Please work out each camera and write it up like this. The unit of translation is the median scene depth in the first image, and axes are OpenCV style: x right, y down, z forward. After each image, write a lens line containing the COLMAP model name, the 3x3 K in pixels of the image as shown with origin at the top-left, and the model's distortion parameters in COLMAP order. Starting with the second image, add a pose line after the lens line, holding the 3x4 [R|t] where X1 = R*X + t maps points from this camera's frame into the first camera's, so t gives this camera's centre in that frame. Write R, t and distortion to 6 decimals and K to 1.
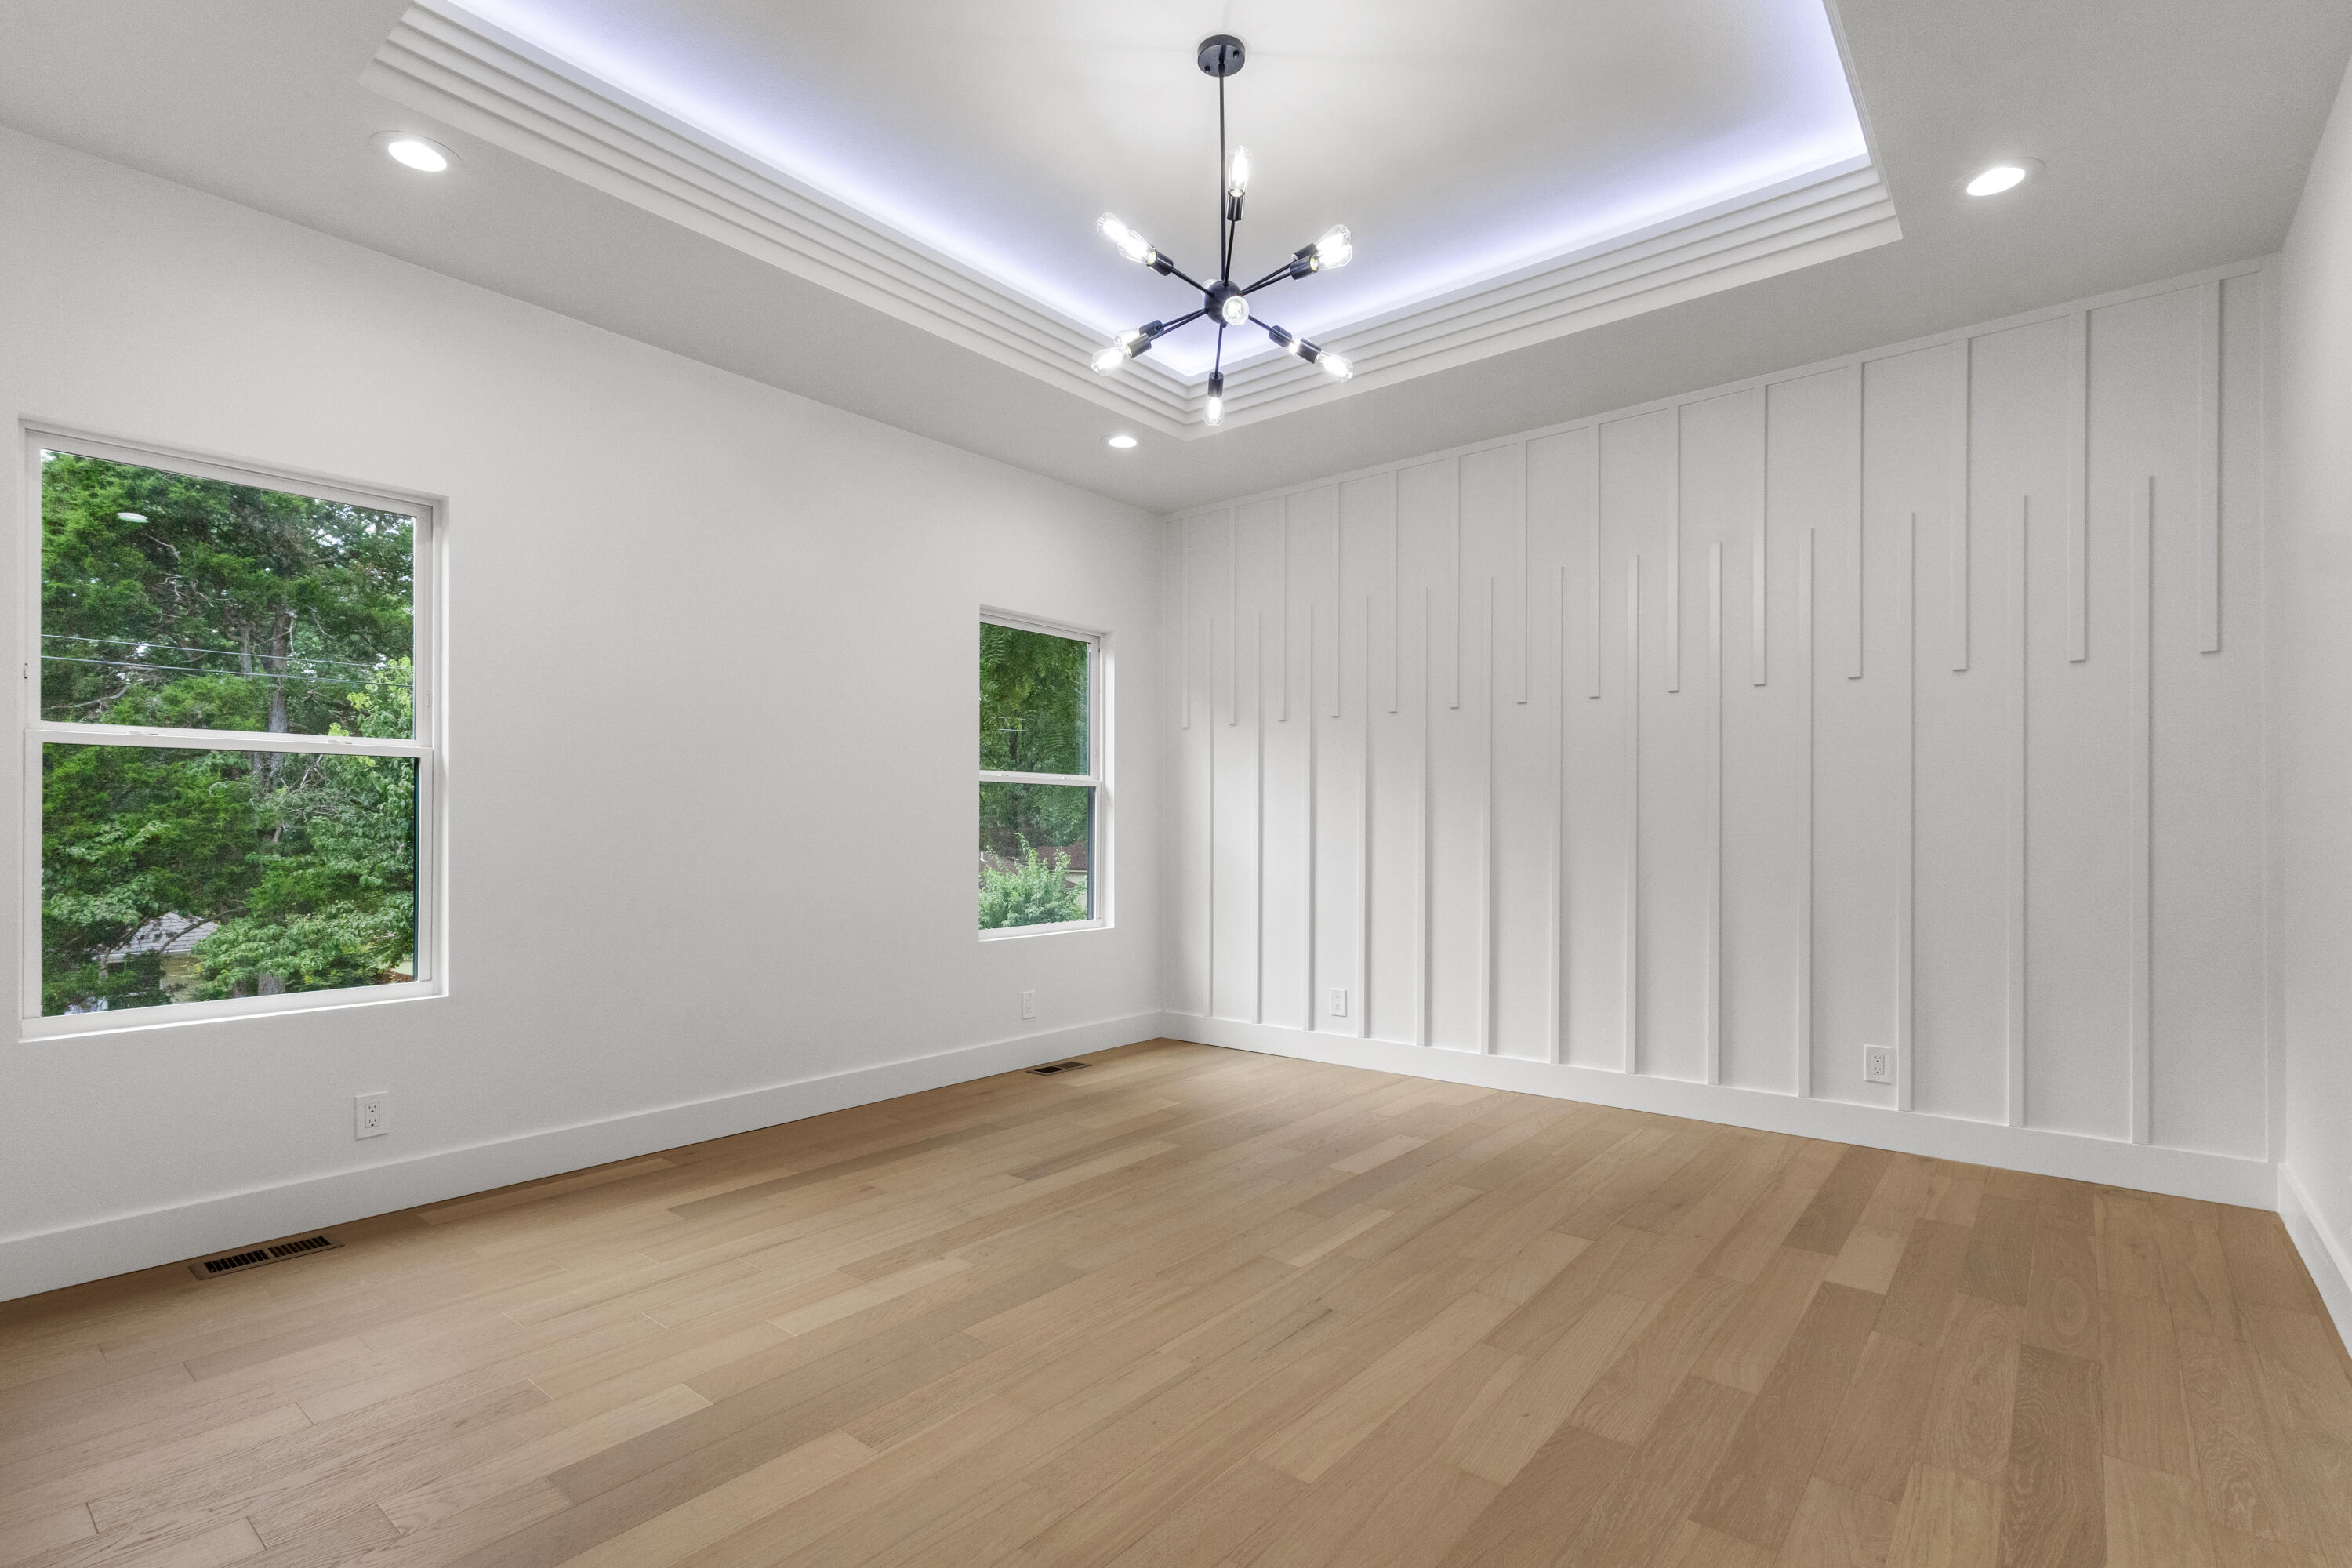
lens RADIAL K [[1105.1, 0, 1176.3], [0, 1105.1, 823.1], [0, 0, 1]] dist [-0.000950, 0.000118]
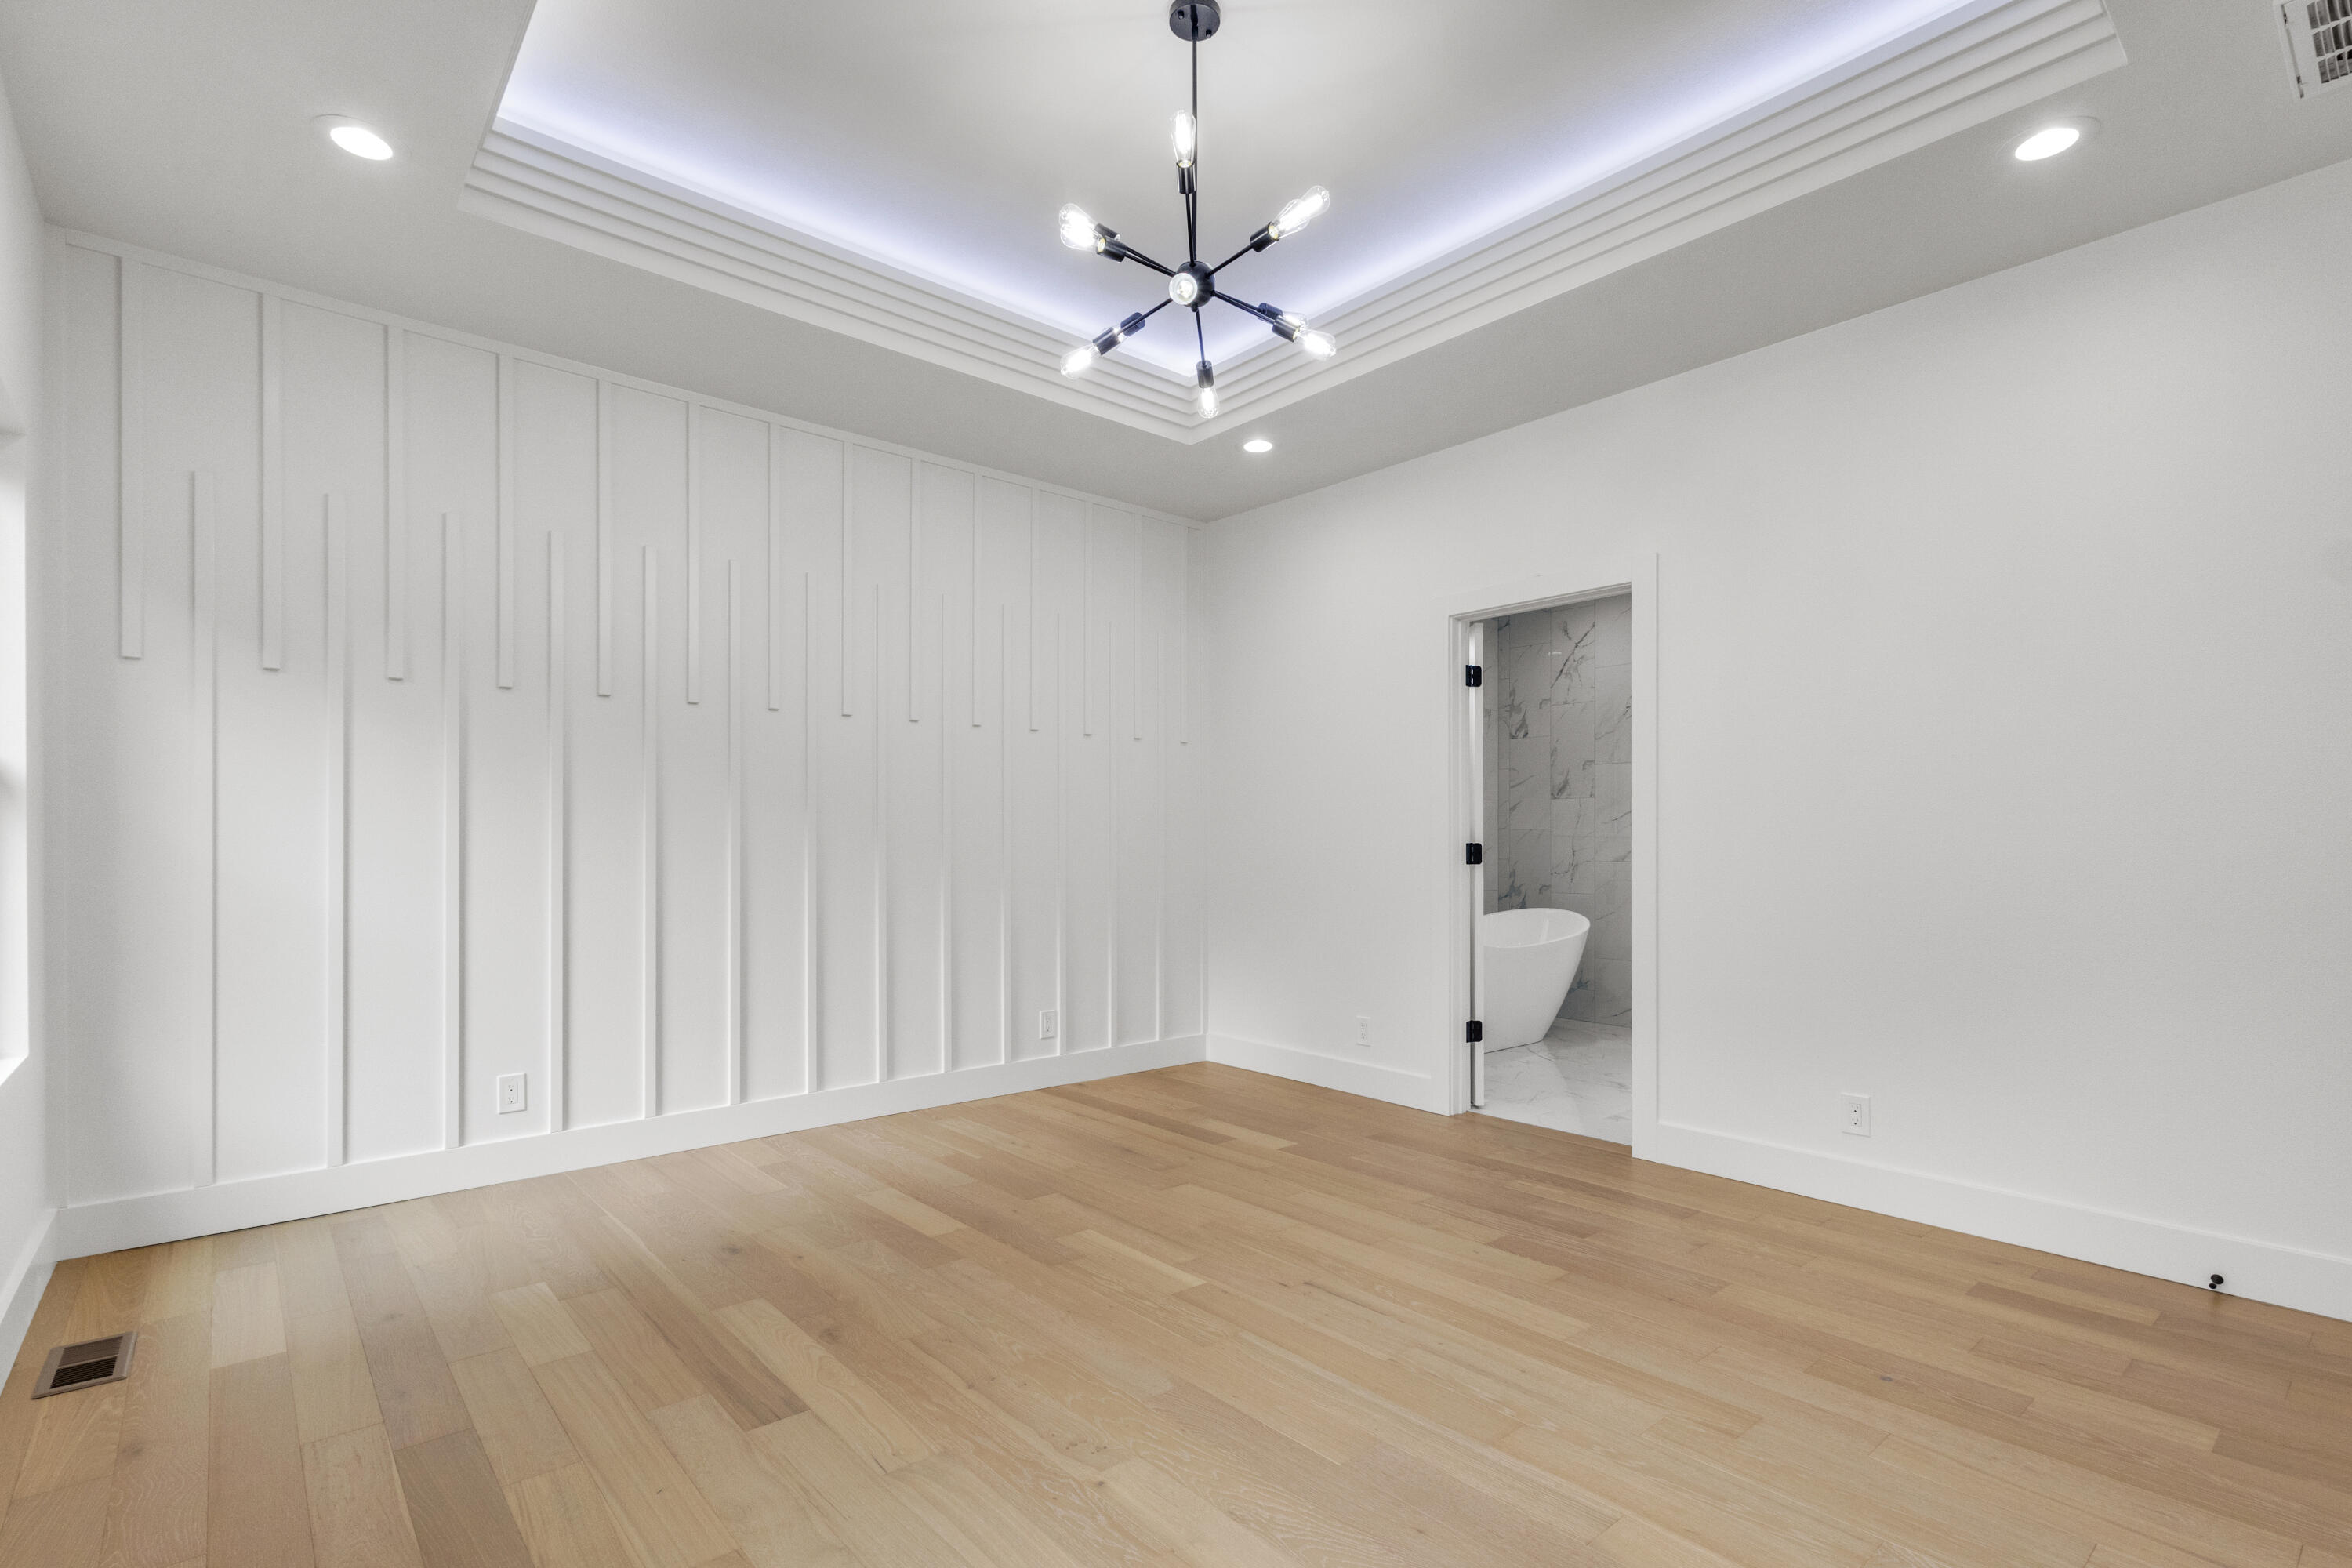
lens RADIAL K [[1100.9, 0, 1175.8], [0, 1100.9, 852.8], [0, 0, 1]] dist [-0.002443, -0.000013]
pose [[0.173588, -0.007502, 0.984790, -0.781861], [-0.005593, 0.999947, 0.008603, -0.000618], [-0.984803, -0.007001, 0.173537, 0.756588]]
